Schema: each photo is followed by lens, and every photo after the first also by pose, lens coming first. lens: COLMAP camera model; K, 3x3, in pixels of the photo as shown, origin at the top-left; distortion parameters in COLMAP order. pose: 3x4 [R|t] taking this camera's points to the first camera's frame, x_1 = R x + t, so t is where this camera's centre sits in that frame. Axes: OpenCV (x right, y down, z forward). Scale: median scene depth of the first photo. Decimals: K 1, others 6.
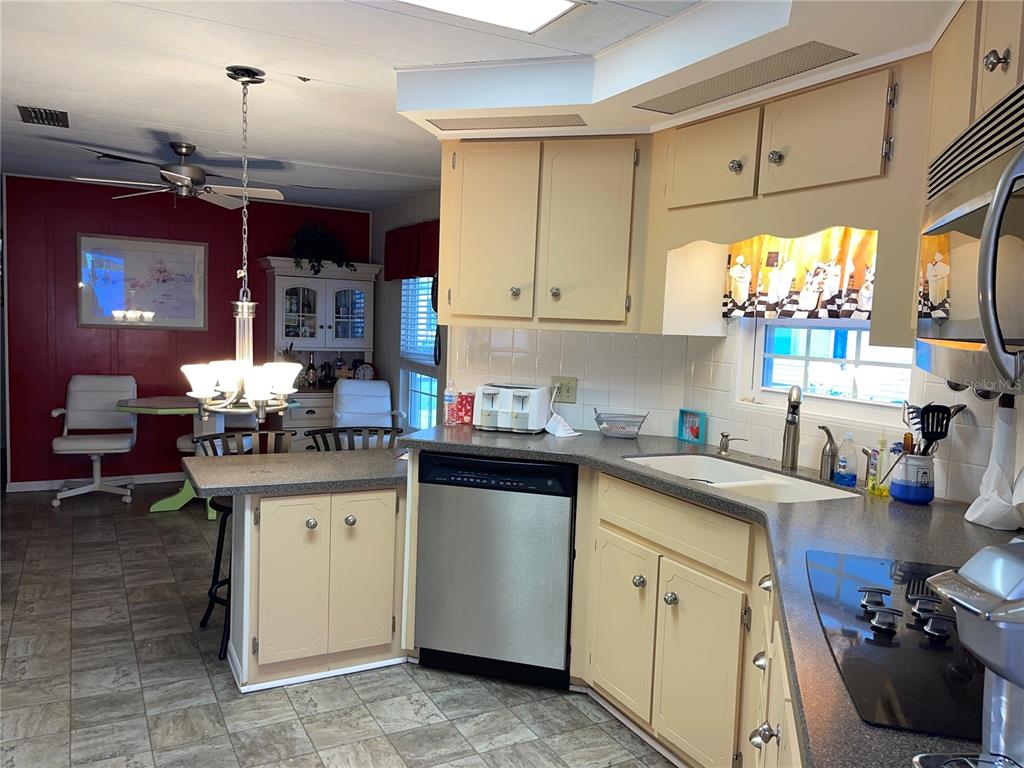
lens RADIAL K [[759.3, 0, 510.4], [0, 759.3, 386.5], [0, 0, 1]] dist [0.051816, -0.089783]
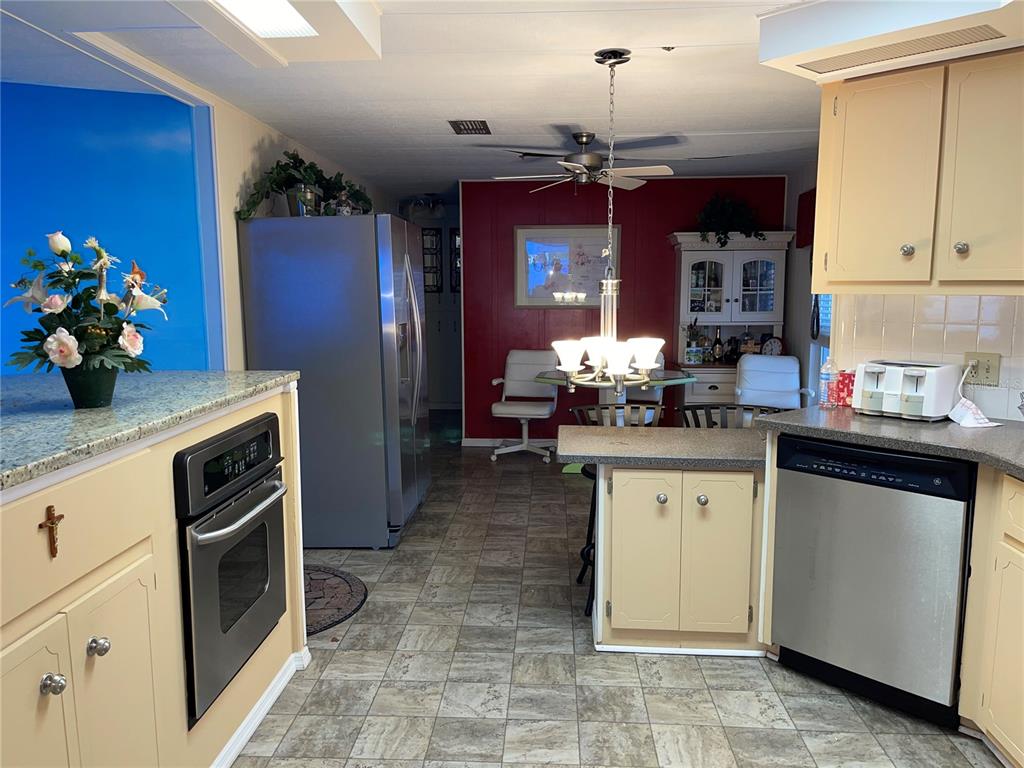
lens RADIAL K [[759.3, 0, 510.4], [0, 759.3, 386.5], [0, 0, 1]] dist [0.051816, -0.089783]
pose [[0.841384, 0.028459, -0.539688, 0.101232], [-0.010594, 0.999289, 0.036178, -0.001370], [0.540333, -0.024722, 0.841088, 0.052300]]
